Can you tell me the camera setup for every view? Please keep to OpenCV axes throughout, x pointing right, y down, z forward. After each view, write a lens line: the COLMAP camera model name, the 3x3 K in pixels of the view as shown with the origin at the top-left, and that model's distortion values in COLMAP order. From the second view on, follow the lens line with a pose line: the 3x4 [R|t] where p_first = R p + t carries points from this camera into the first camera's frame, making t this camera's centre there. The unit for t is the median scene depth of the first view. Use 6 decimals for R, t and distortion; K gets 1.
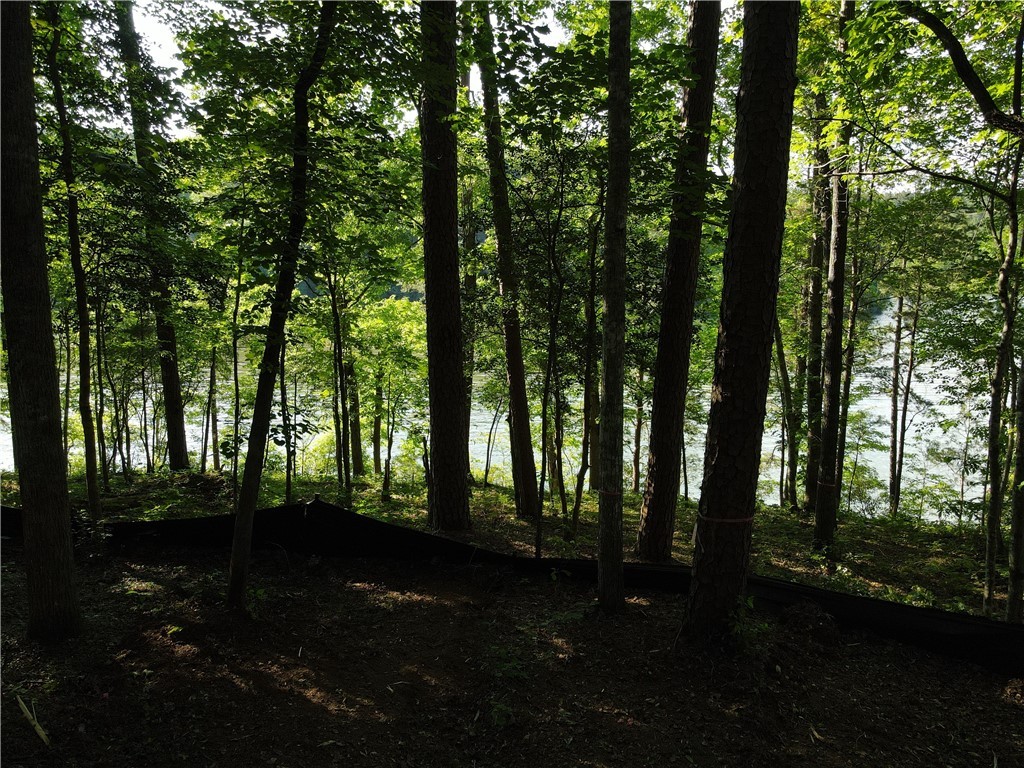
lens RADIAL K [[736.7, 0, 510.5], [0, 736.7, 374.2], [0, 0, 1]] dist [0.021611, -0.007566]
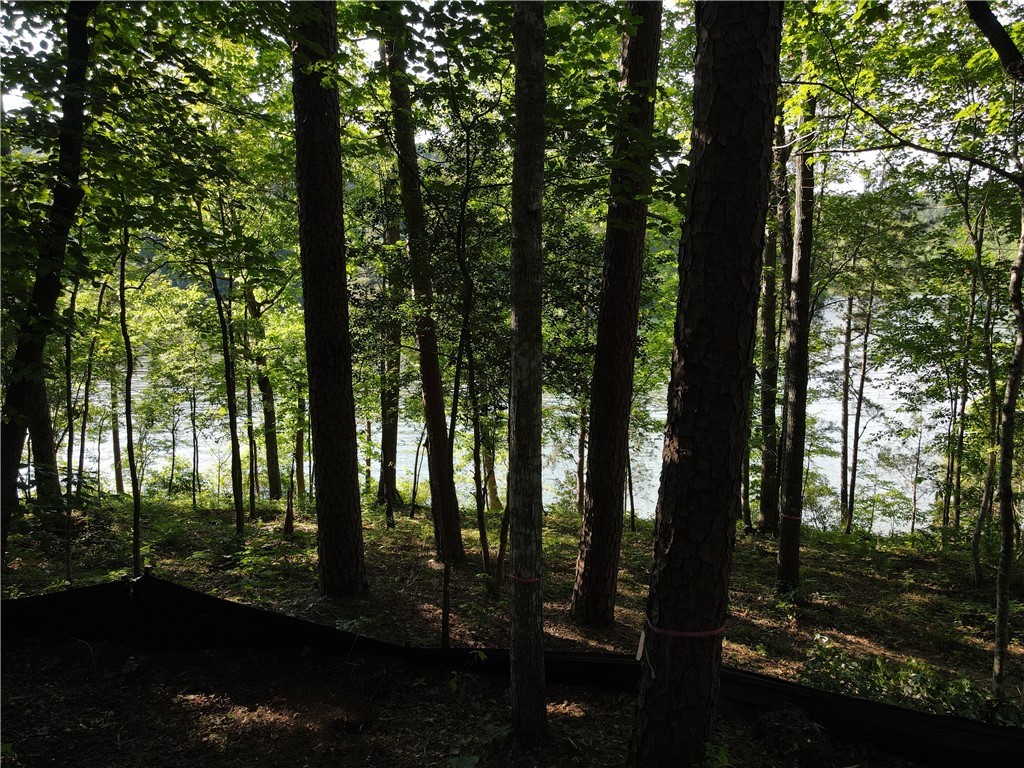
lens RADIAL K [[736.7, 0, 510.1], [0, 736.7, 376.3], [0, 0, 1]] dist [0.021611, -0.007566]
pose [[0.997558, -0.011118, 0.068954, 0.039124], [0.010927, 0.999935, 0.003141, -0.020873], [-0.068984, -0.002380, 0.997615, 0.152304]]
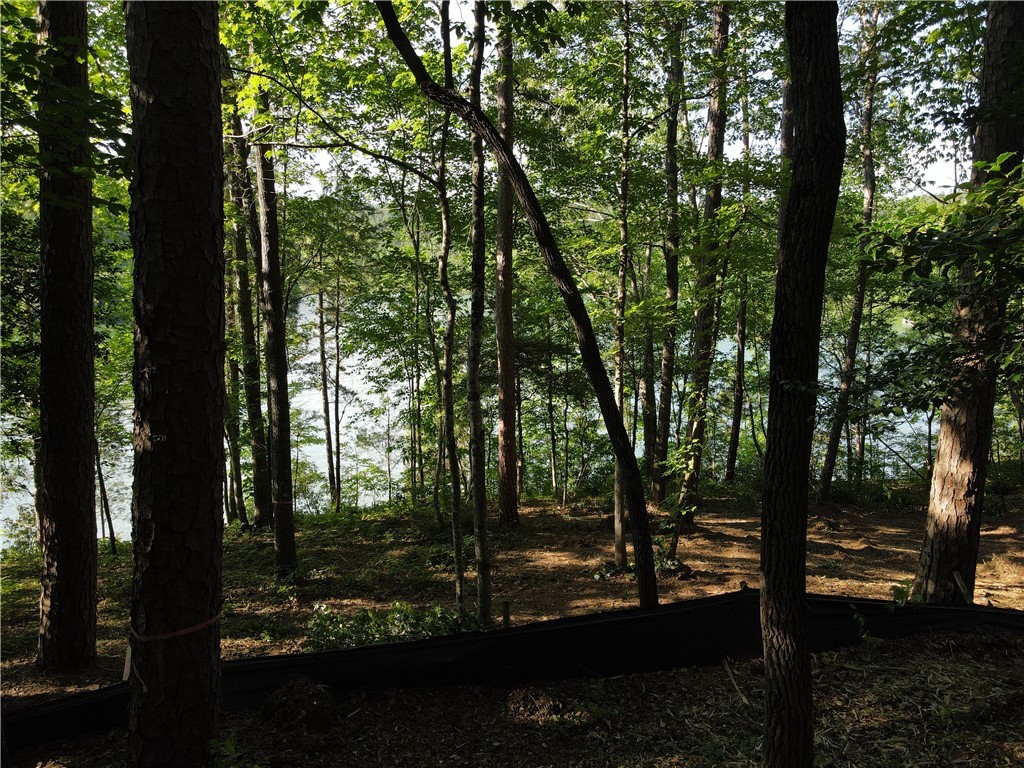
lens RADIAL K [[736.7, 0, 505.1], [0, 736.7, 378.4], [0, 0, 1]] dist [0.021611, -0.007566]
pose [[0.737558, -0.094775, 0.668600, 0.042562], [0.091451, 0.994999, 0.040159, -0.009810], [-0.669062, 0.031524, 0.742537, 0.152468]]
